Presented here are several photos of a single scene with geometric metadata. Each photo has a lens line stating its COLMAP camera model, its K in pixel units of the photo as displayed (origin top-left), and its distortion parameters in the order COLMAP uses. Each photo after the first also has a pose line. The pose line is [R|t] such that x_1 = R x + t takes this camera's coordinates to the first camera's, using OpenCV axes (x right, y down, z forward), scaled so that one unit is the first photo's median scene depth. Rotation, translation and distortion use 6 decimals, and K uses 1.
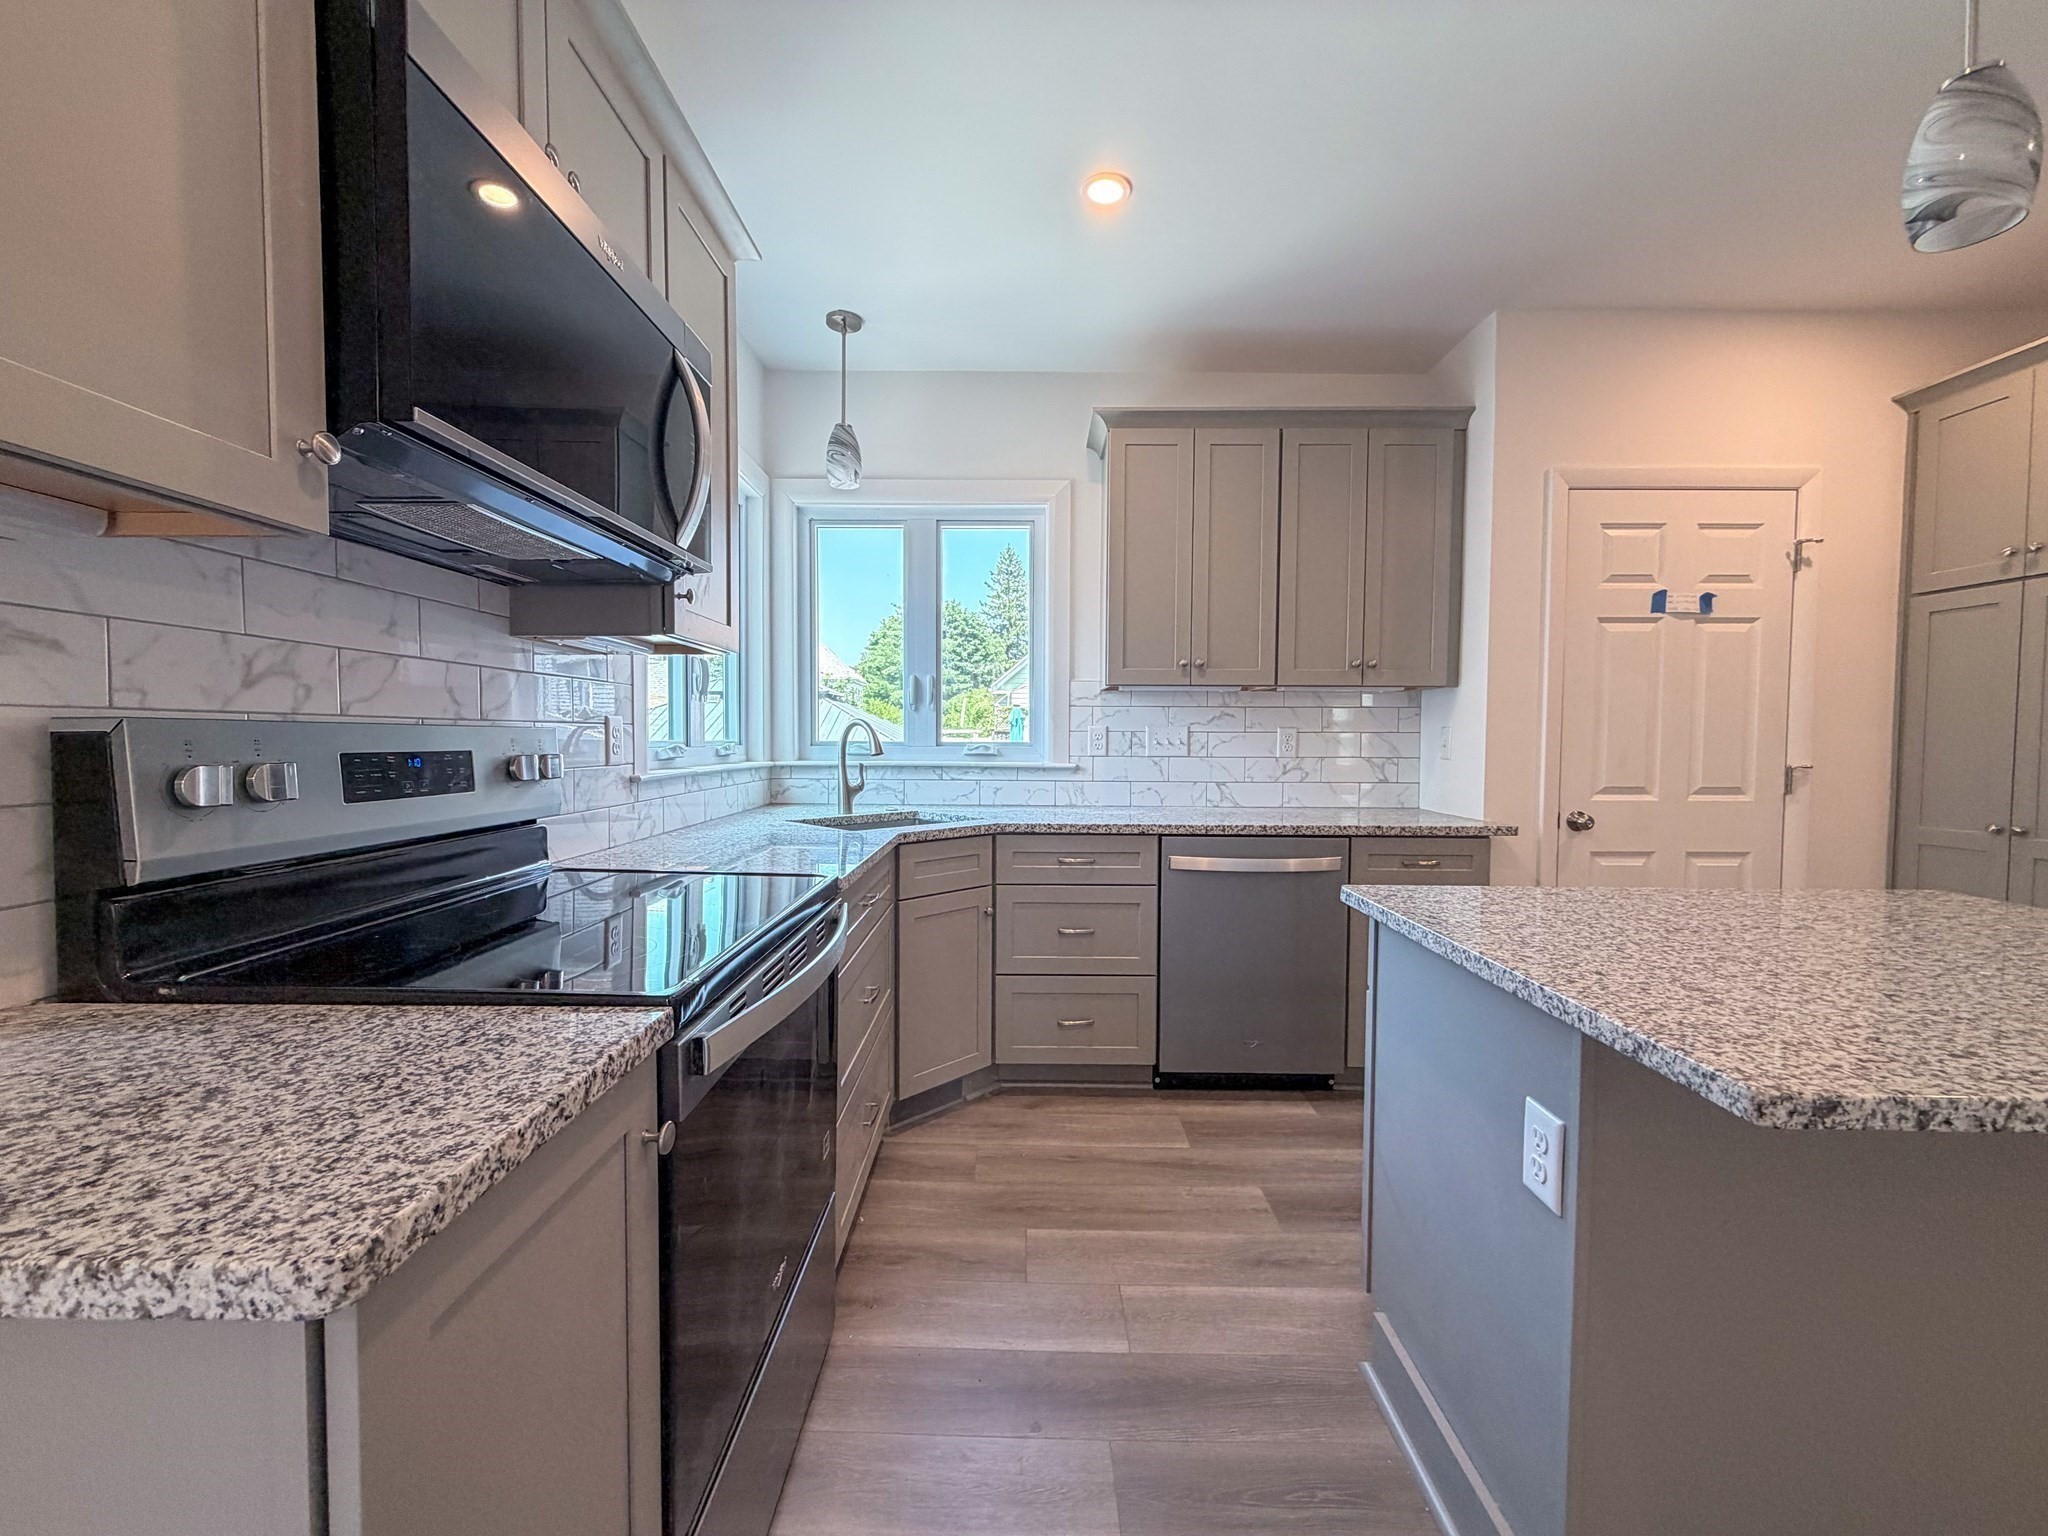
lens RADIAL K [[819.0, 0, 1015.3], [0, 819.0, 768.6], [0, 0, 1]] dist [0.004178, -0.000818]
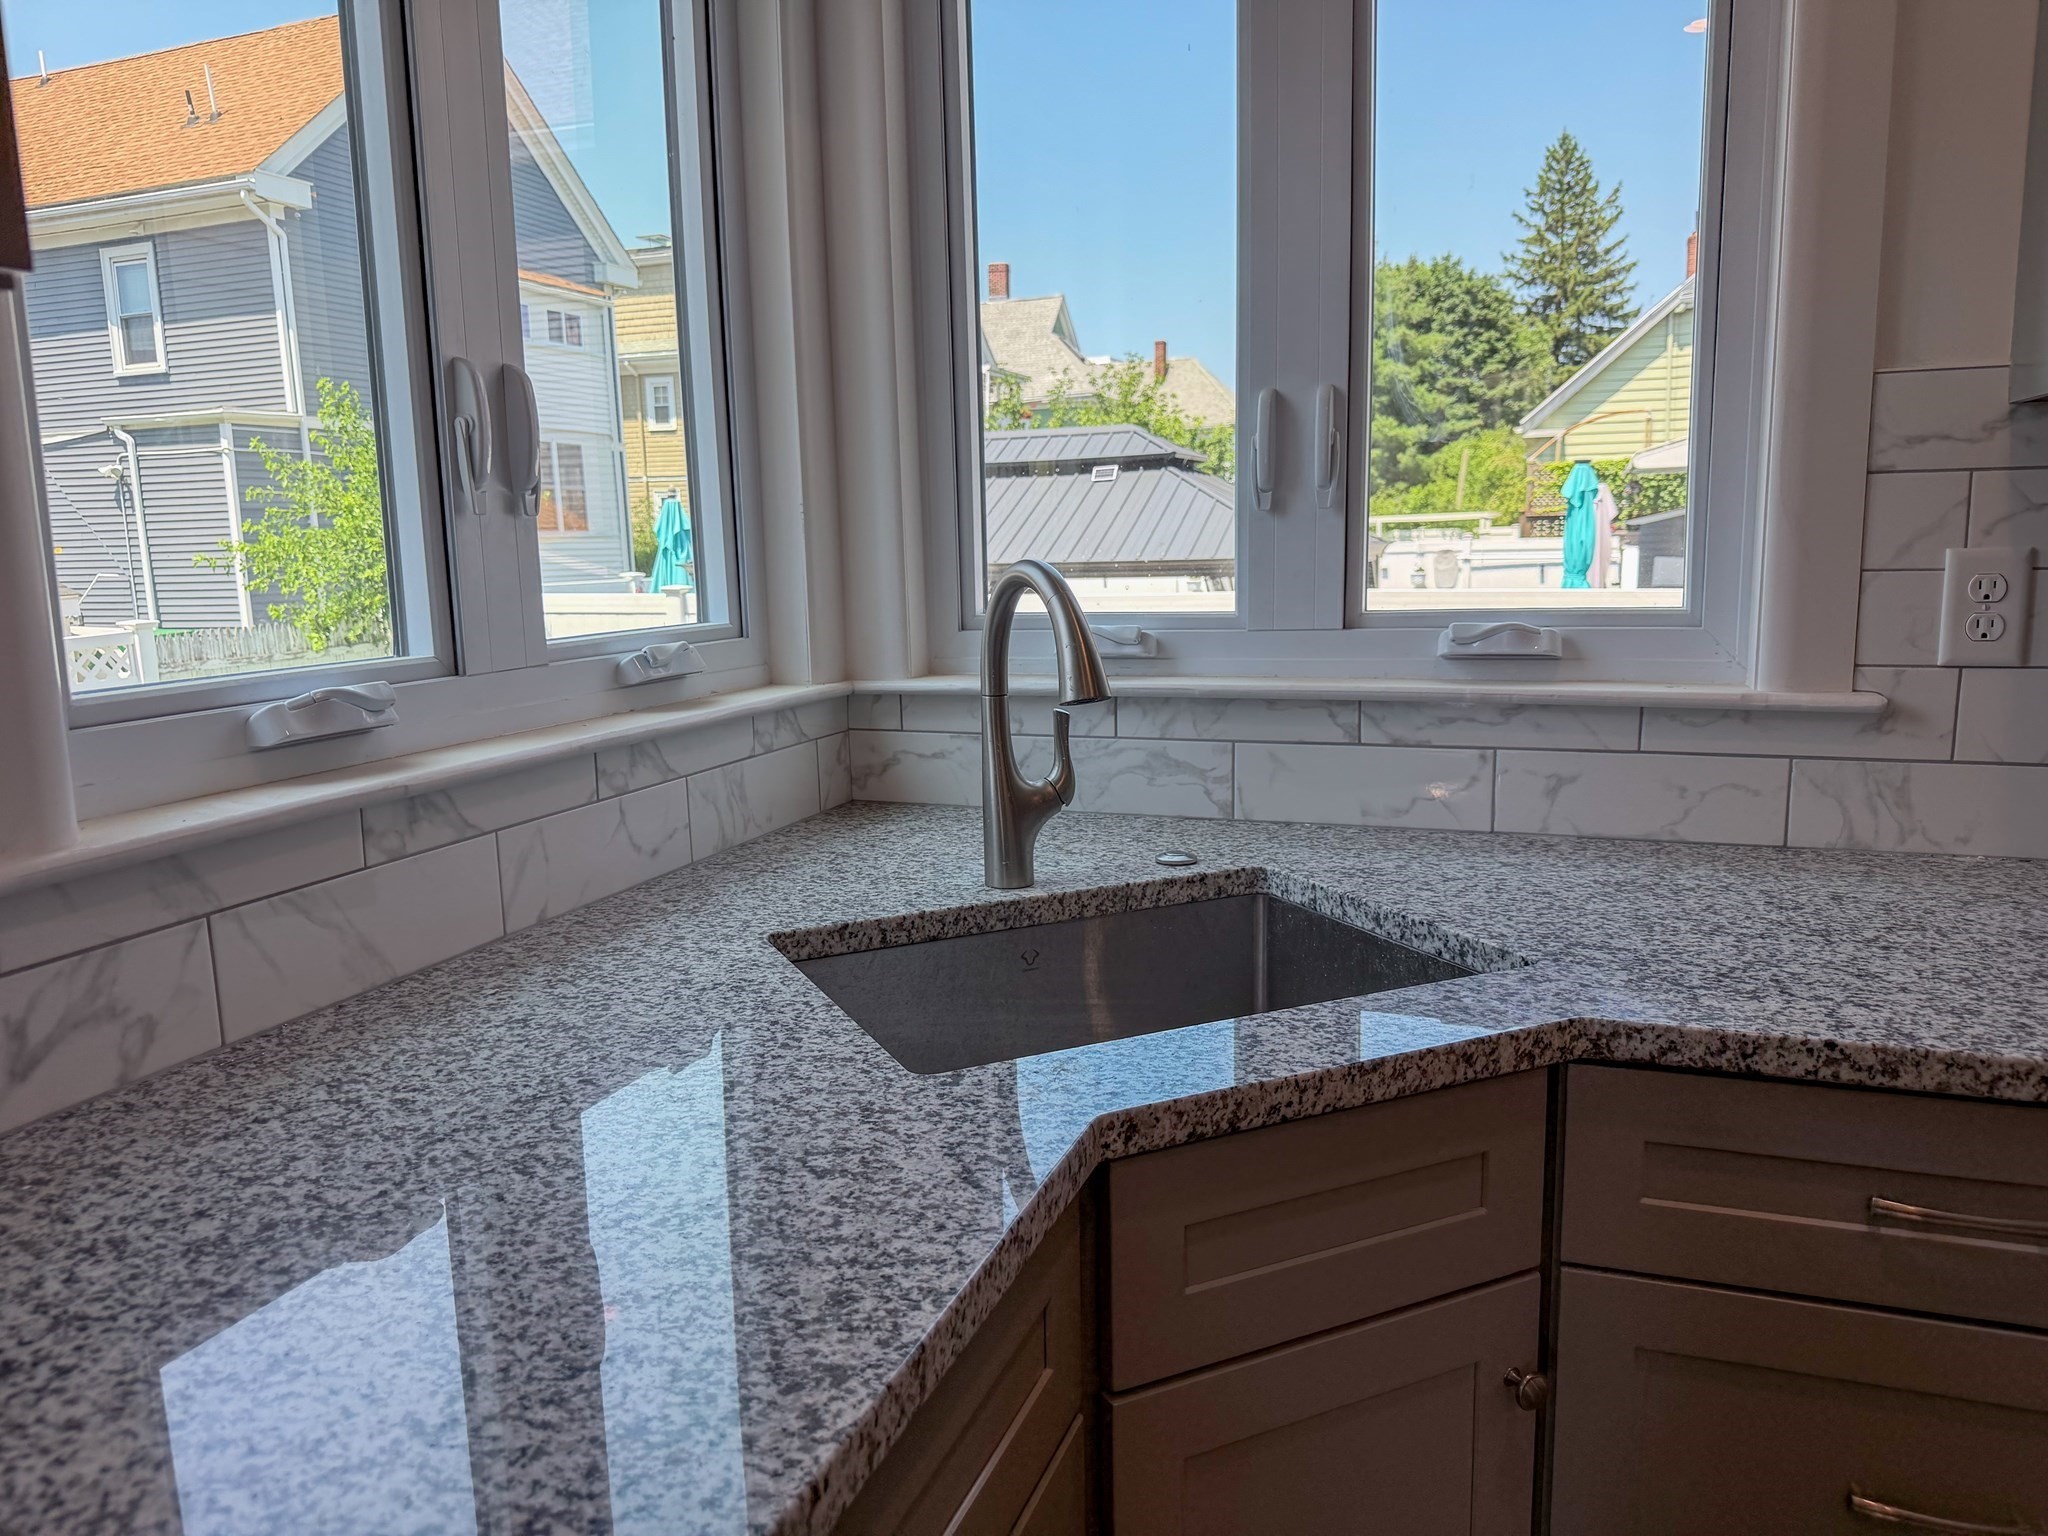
lens RADIAL K [[1441.1, 0, 1022.4], [0, 1441.1, 776.0], [0, 0, 1]] dist [0.037983, -0.053686]
pose [[0.937684, 0.030076, -0.346186, -0.026824], [0.015329, 0.991698, 0.127675, -0.051954], [0.347152, -0.125026, 0.929438, 0.554122]]
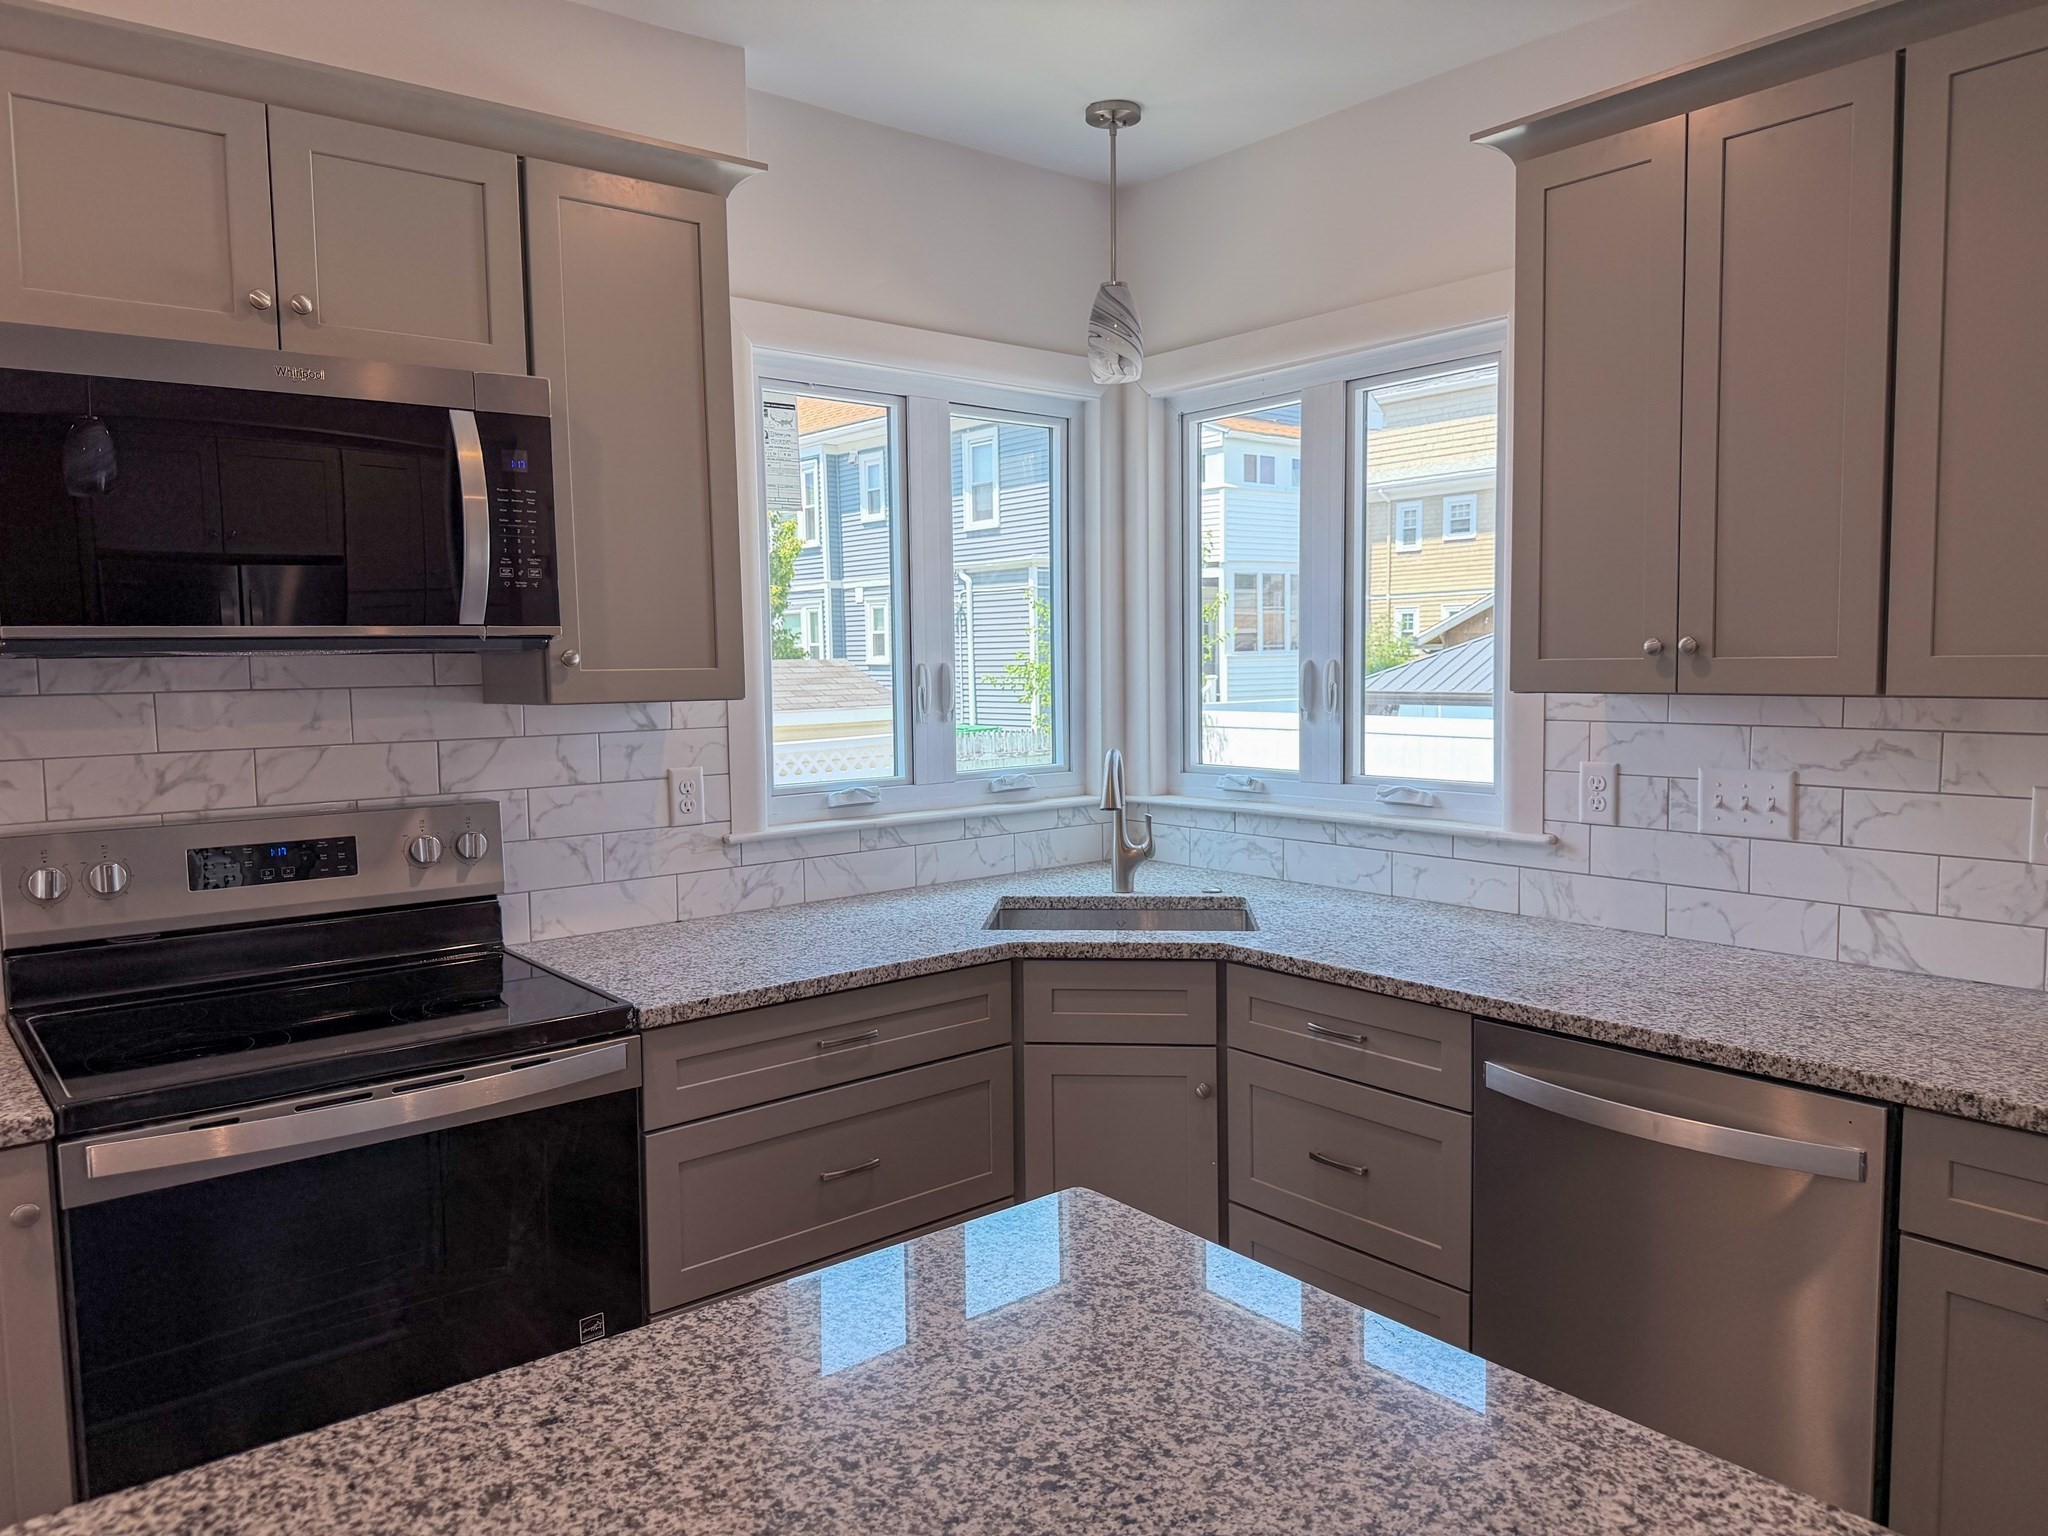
lens RADIAL K [[1441.1, 0, 1020.2], [0, 1441.1, 784.9], [0, 0, 1]] dist [0.037983, -0.053686]
pose [[0.637650, 0.055135, -0.768351, 0.638254], [-0.011700, 0.998013, 0.061905, -0.103580], [0.770237, -0.030484, 0.637028, 0.228000]]
